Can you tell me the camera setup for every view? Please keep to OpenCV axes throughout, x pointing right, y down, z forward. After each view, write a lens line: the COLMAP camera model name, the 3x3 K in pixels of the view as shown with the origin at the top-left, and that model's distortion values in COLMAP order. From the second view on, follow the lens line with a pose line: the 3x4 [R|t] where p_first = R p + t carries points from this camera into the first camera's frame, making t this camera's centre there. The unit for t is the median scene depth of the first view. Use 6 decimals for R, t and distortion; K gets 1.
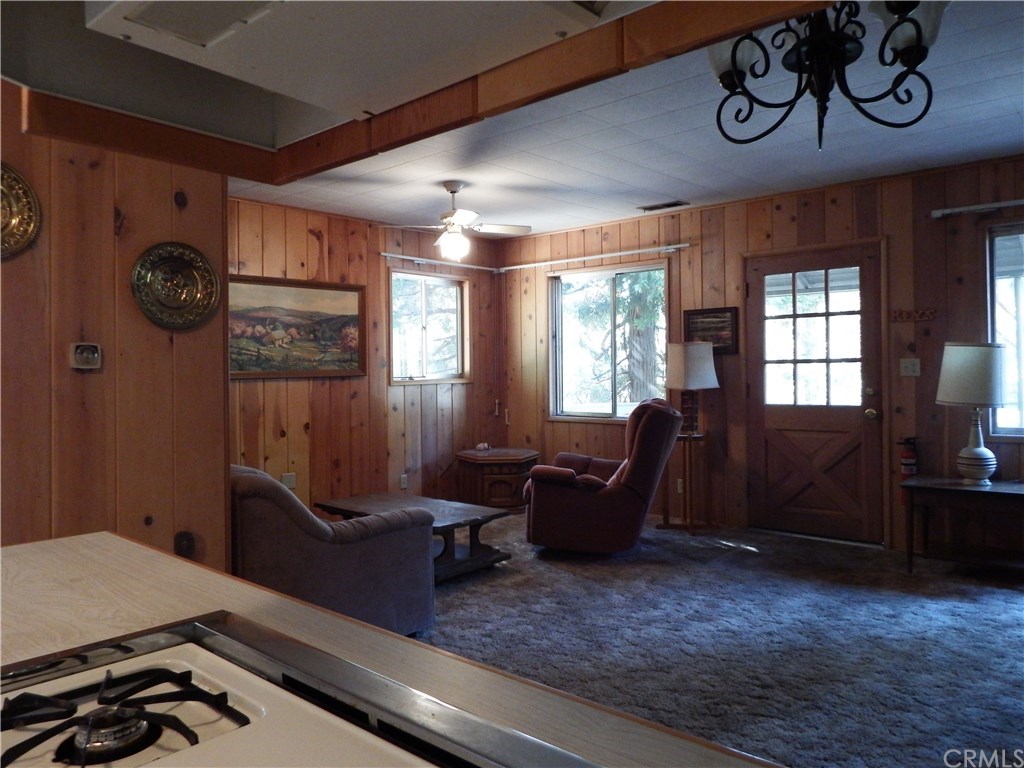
lens RADIAL K [[741.4, 0, 525.8], [0, 741.4, 399.3], [0, 0, 1]] dist [-0.003341, -0.008342]
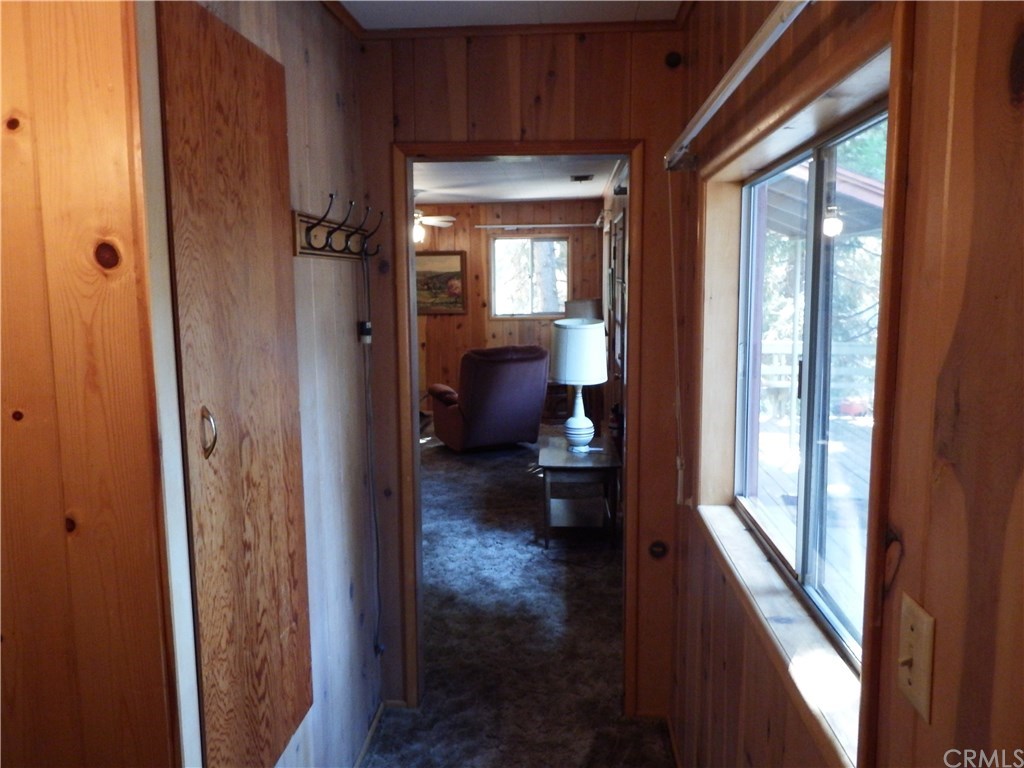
lens RADIAL K [[741.4, 0, 496.2], [0, 741.4, 404.9], [0, 0, 1]] dist [-0.003341, -0.008342]
pose [[0.559272, 0.139324, -0.817193, 1.112384], [-0.031958, 0.988667, 0.146687, -0.074886], [0.828368, -0.055922, 0.557386, 0.247861]]
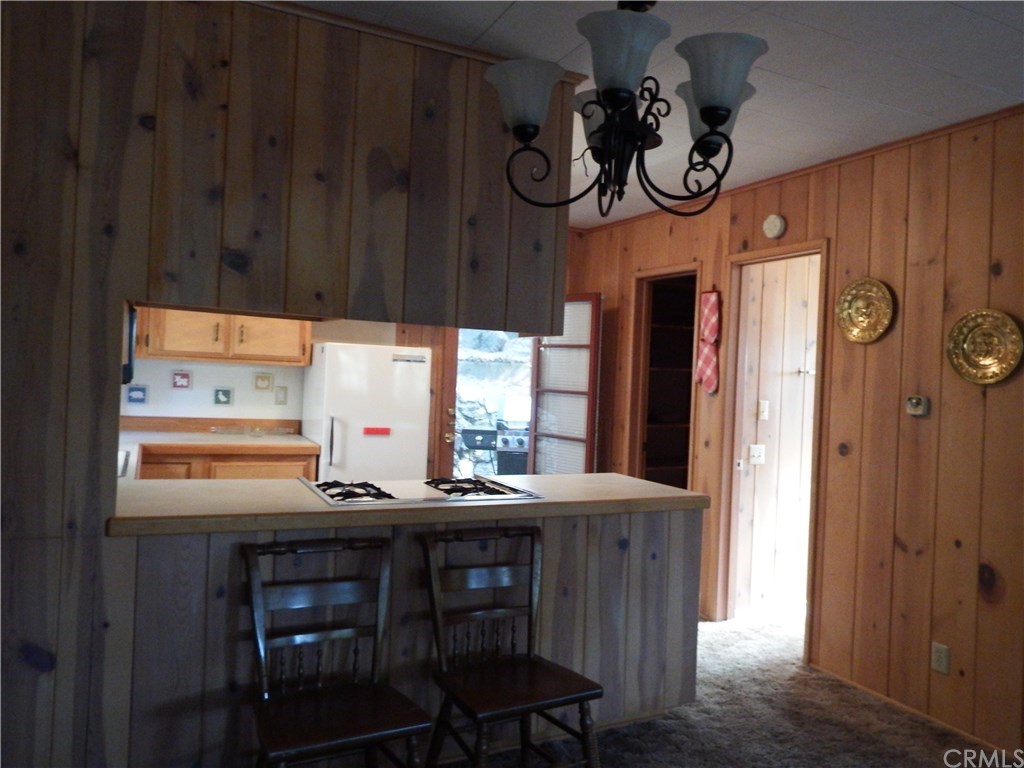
lens RADIAL K [[741.4, 0, 514.3], [0, 741.4, 379.4], [0, 0, 1]] dist [-0.003341, -0.008342]
pose [[-0.406478, -0.005887, -0.913641, 0.399836], [-0.052339, 0.998487, 0.016853, -0.039274], [0.912160, 0.054670, -0.406171, 0.366021]]
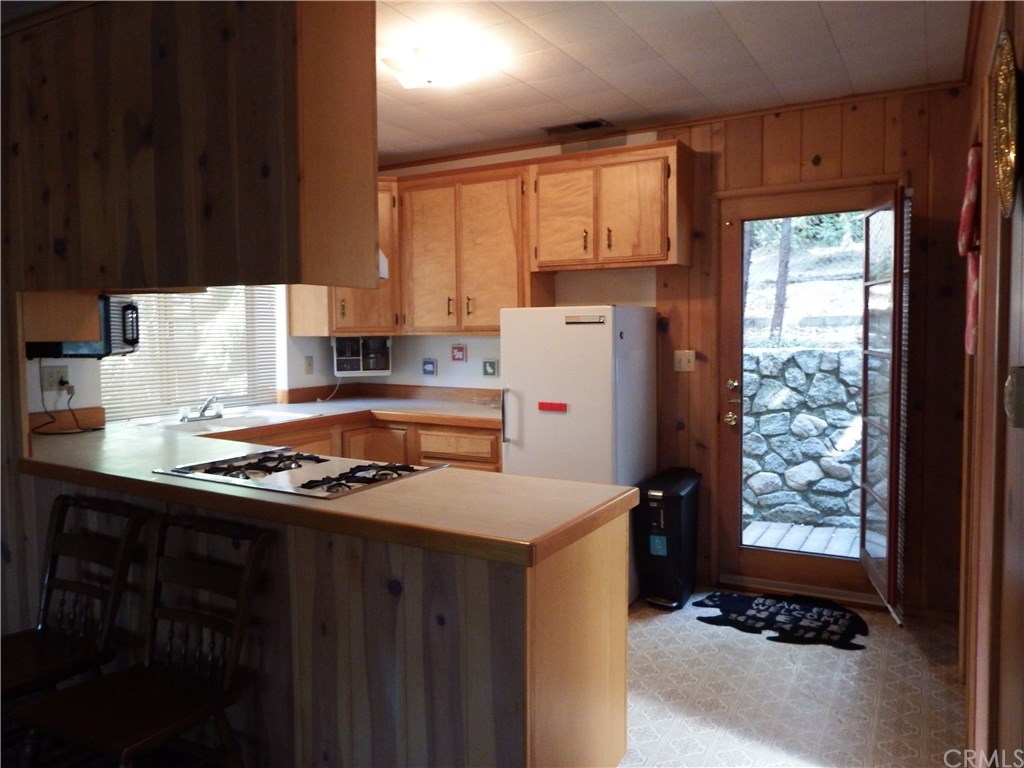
lens RADIAL K [[741.4, 0, 515.4], [0, 741.4, 383.2], [0, 0, 1]] dist [-0.003341, -0.008342]
pose [[-0.985757, 0.021557, -0.166787, -0.103115], [0.007883, 0.996583, 0.082216, -0.041123], [0.167990, 0.079730, -0.982559, 0.569137]]
